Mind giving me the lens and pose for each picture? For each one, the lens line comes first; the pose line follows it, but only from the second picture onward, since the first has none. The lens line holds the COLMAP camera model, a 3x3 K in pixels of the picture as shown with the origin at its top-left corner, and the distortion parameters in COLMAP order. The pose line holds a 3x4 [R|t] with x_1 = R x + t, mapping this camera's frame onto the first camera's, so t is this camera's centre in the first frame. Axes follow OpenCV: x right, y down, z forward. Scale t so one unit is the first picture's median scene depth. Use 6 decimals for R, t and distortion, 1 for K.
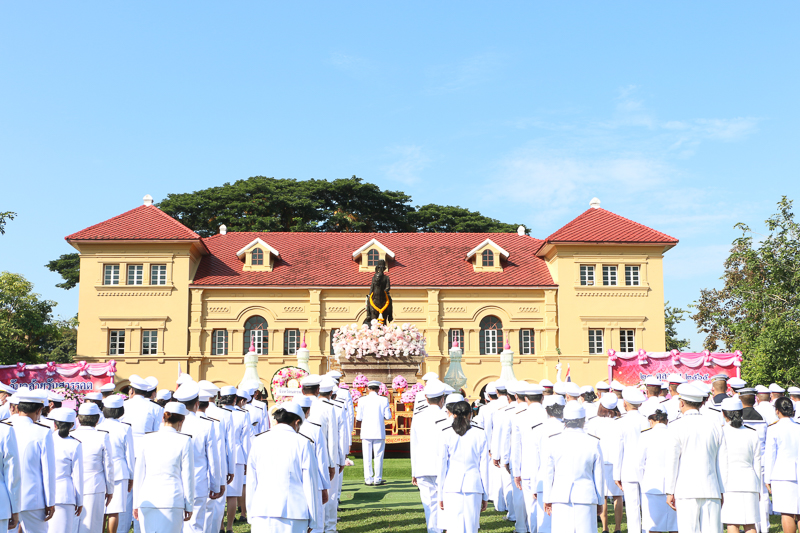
lens RADIAL K [[1051.9, 0, 395.5], [0, 1051.9, 272.0], [0, 0, 1]] dist [0.100757, 0.000000]
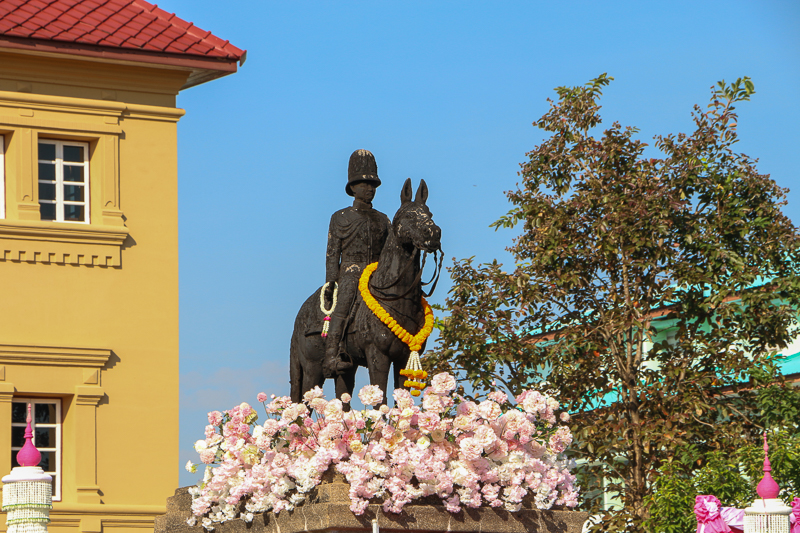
lens RADIAL K [[4873.5, 0, 406.6], [0, 4873.5, 268.1], [0, 0, 1]] dist [2.069186, 0.000000]
pose [[0.874707, 0.054968, 0.481525, -0.259054], [-0.071721, 0.997289, 0.016438, -0.001024], [-0.479316, -0.048914, 0.876278, -0.045856]]
